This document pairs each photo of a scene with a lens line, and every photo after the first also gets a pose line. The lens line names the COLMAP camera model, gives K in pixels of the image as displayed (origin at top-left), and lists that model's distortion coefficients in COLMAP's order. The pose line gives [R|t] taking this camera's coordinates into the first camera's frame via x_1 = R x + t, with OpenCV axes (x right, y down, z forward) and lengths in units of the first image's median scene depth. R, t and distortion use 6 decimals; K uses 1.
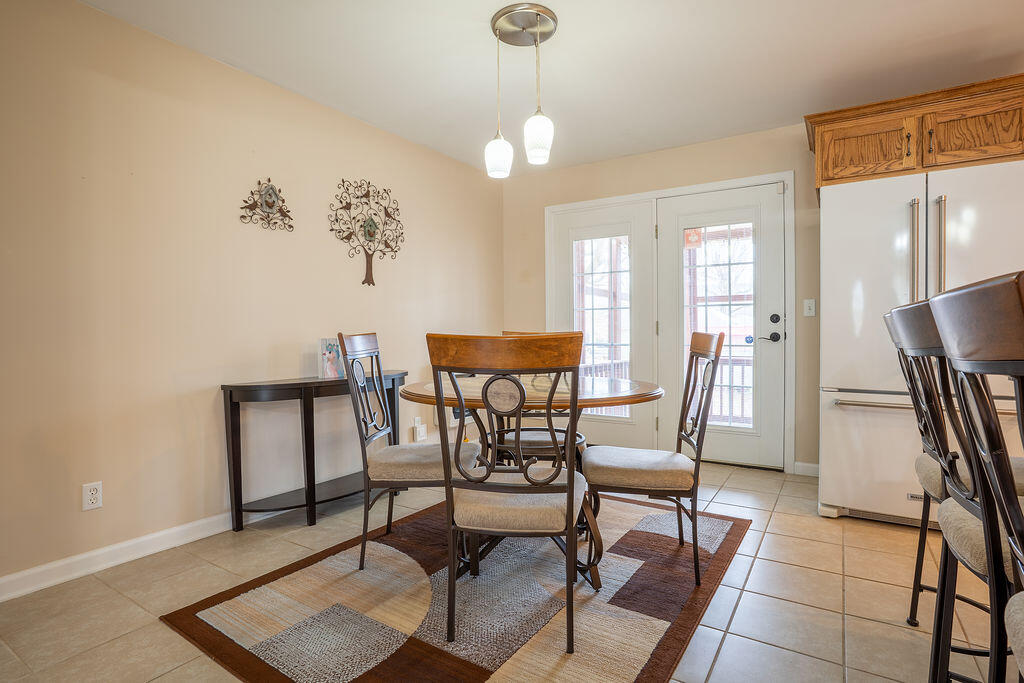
lens RADIAL K [[520.9, 0, 509.6], [0, 520.9, 338.0], [0, 0, 1]] dist [-0.079699, 0.042148]
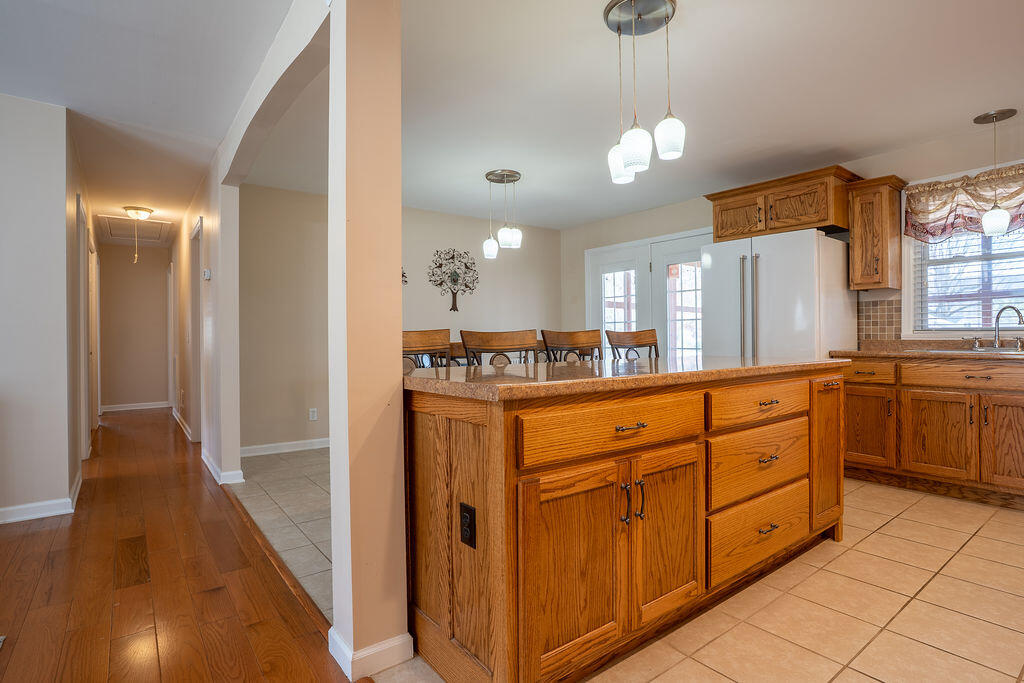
lens RADIAL K [[520.9, 0, 509.6], [0, 520.9, 338.0], [0, 0, 1]] dist [-0.079699, 0.042148]
pose [[0.940953, -0.000547, -0.338537, 0.472736], [-0.002073, 0.999971, -0.007377, -0.003580], [0.338531, 0.007643, 0.940924, -0.528902]]
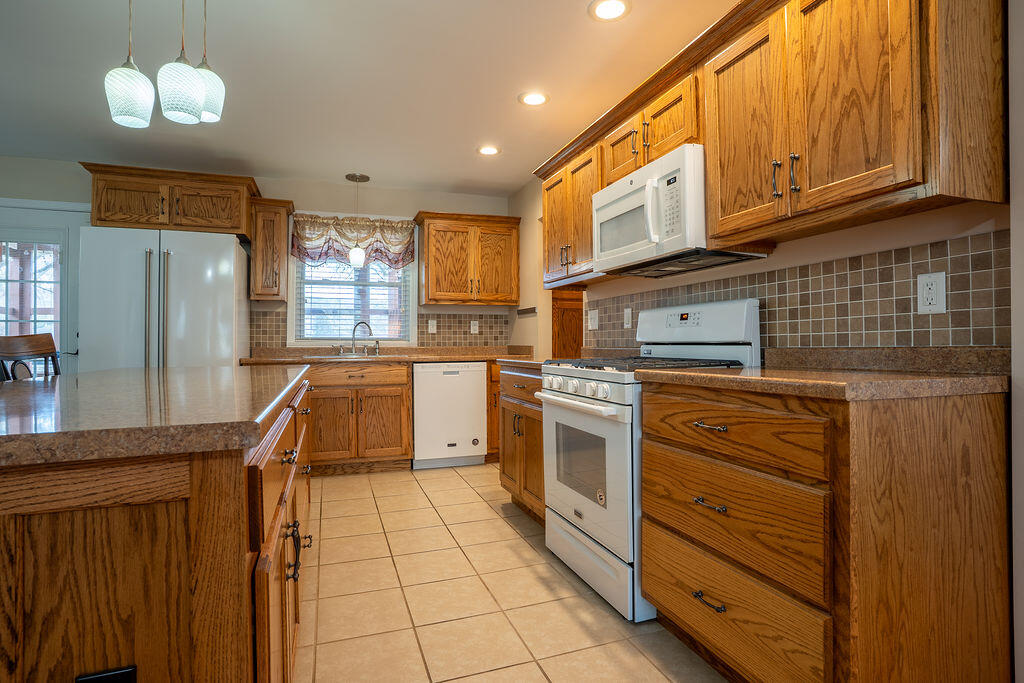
lens RADIAL K [[520.9, 0, 509.6], [0, 520.9, 338.0], [0, 0, 1]] dist [-0.079699, 0.042148]
pose [[0.611438, 0.011476, 0.791209, 0.238574], [0.007424, 0.999768, -0.020238, -0.002975], [-0.791258, 0.018248, 0.611210, -0.407569]]
